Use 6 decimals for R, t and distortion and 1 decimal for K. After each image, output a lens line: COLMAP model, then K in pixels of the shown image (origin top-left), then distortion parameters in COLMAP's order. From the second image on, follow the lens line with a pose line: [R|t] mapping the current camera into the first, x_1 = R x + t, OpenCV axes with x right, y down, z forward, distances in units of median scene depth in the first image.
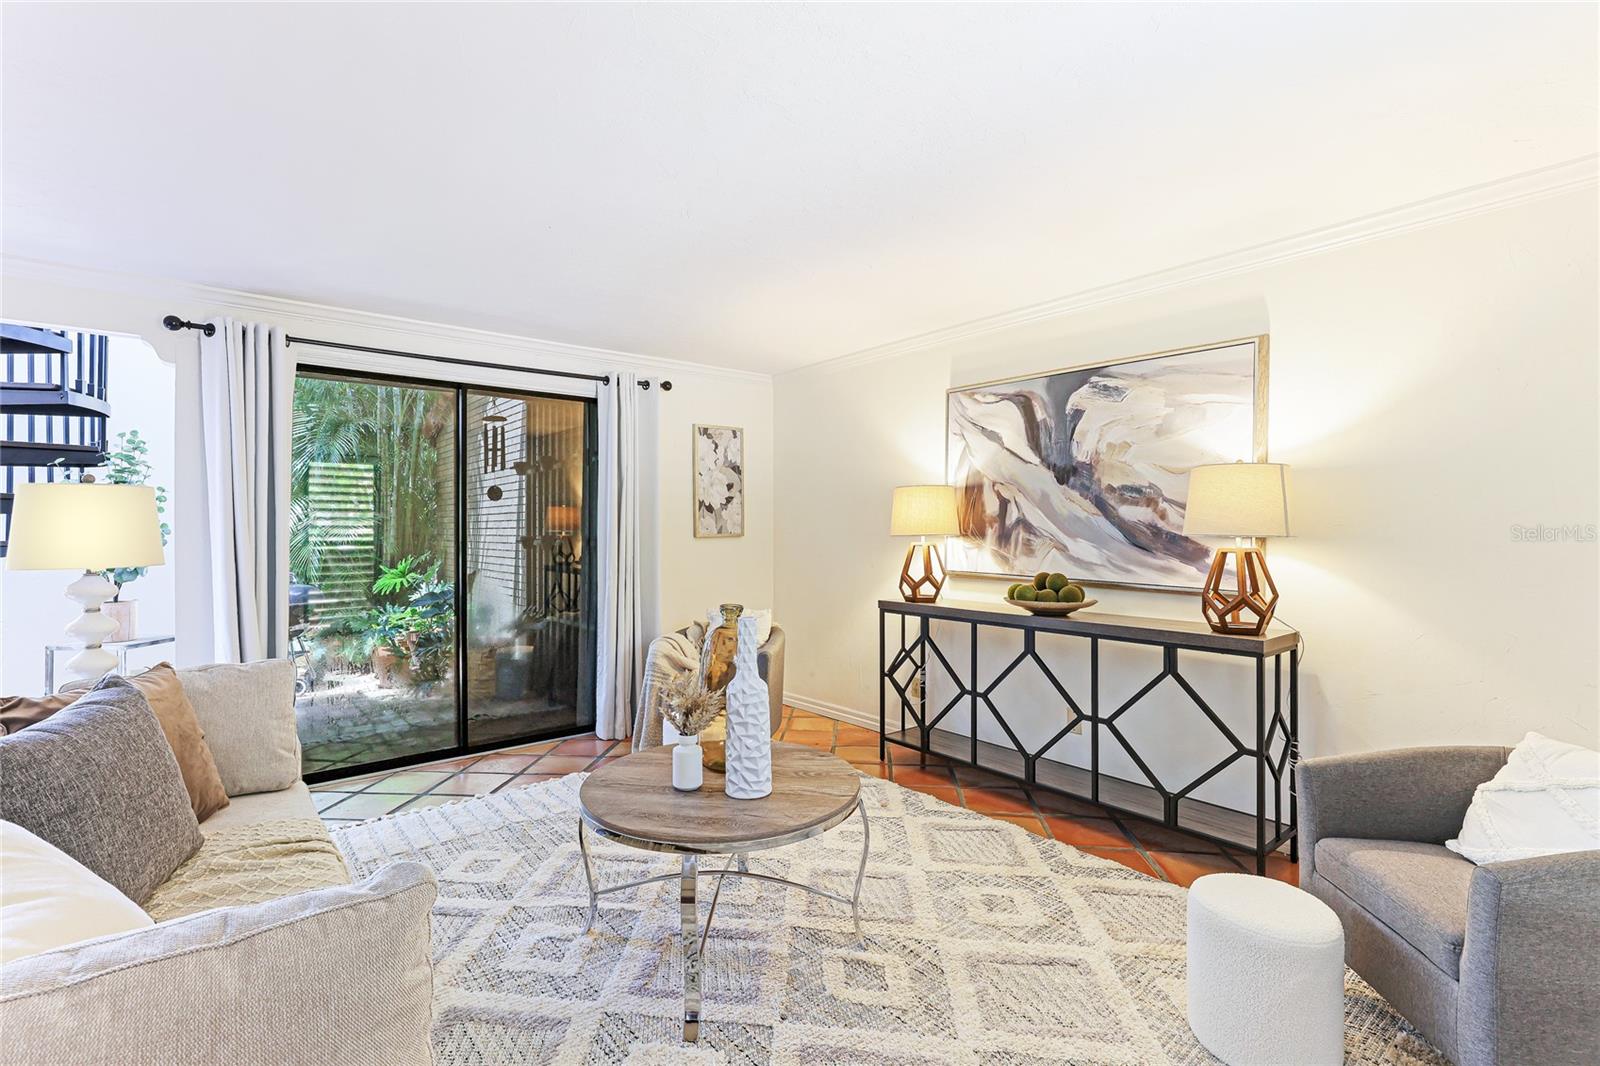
lens RADIAL K [[732.0, 0, 800.0], [0, 732.0, 533.0], [0, 0, 1]] dist [0.004455, -0.000404]
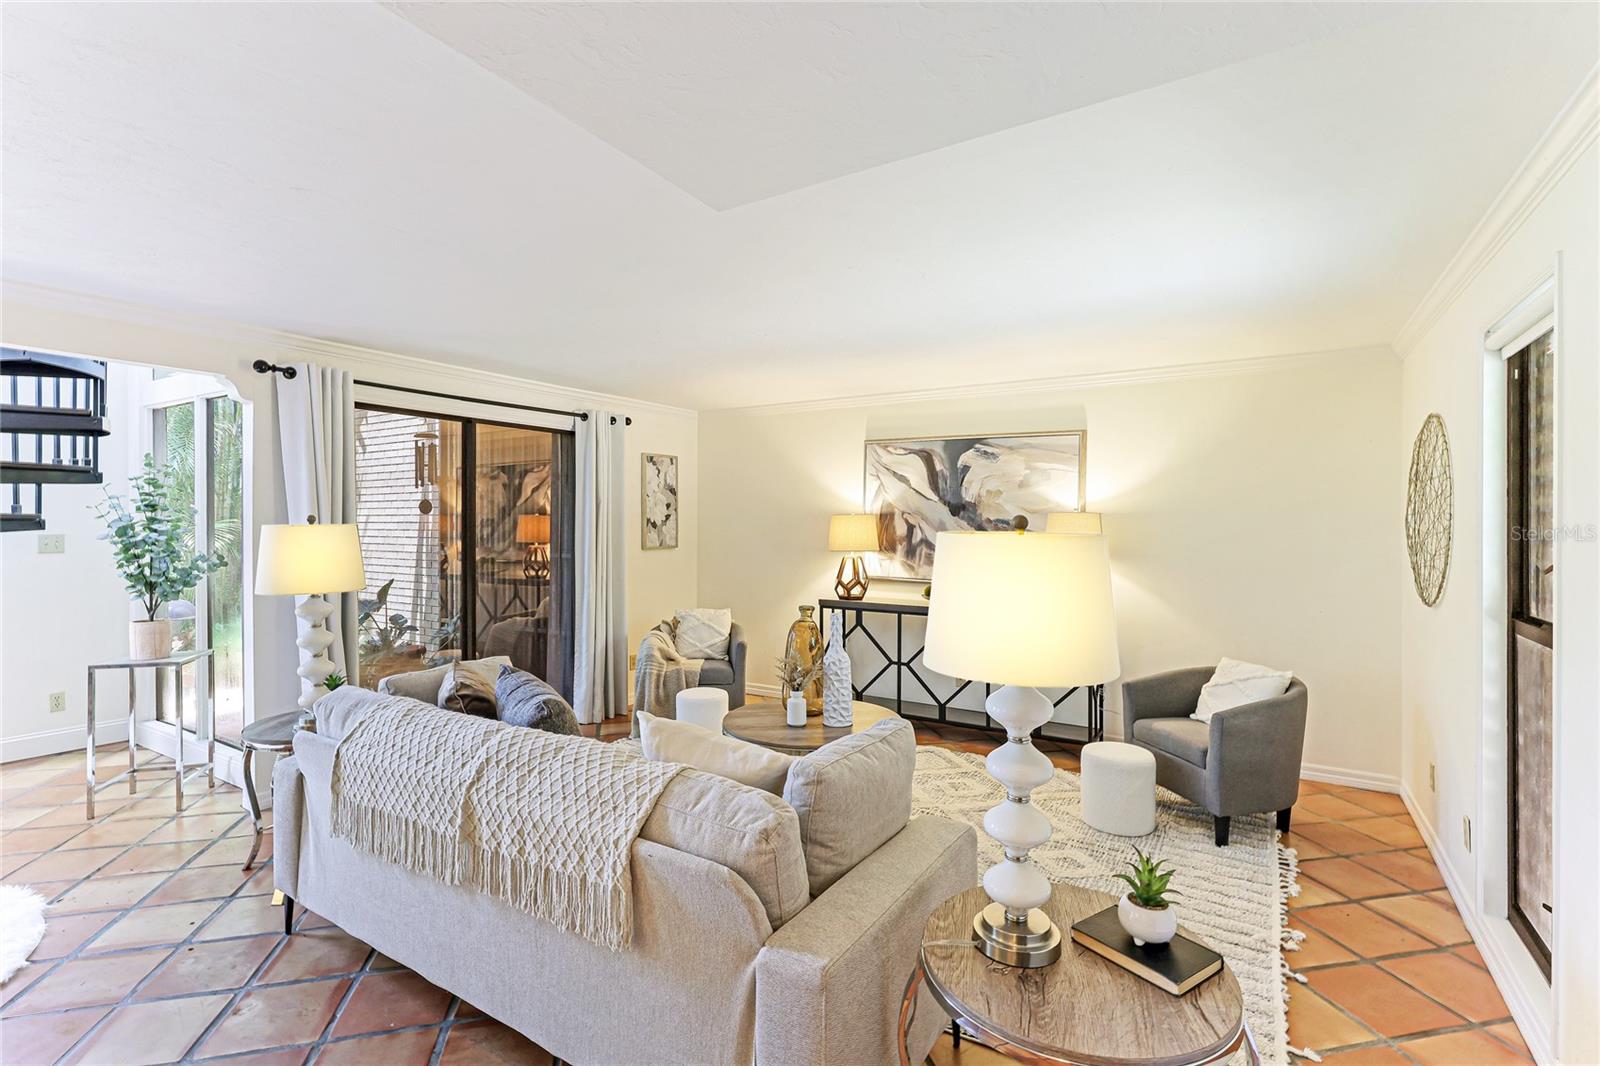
lens RADIAL K [[747.0, 0, 800.0], [0, 747.0, 533.0], [0, 0, 1]] dist [0.006684, 0.000088]
pose [[0.947648, 0.002048, 0.319309, -0.376034], [-0.004511, 0.999966, 0.006974, -0.039149], [-0.319284, -0.008049, 0.947625, -0.282161]]
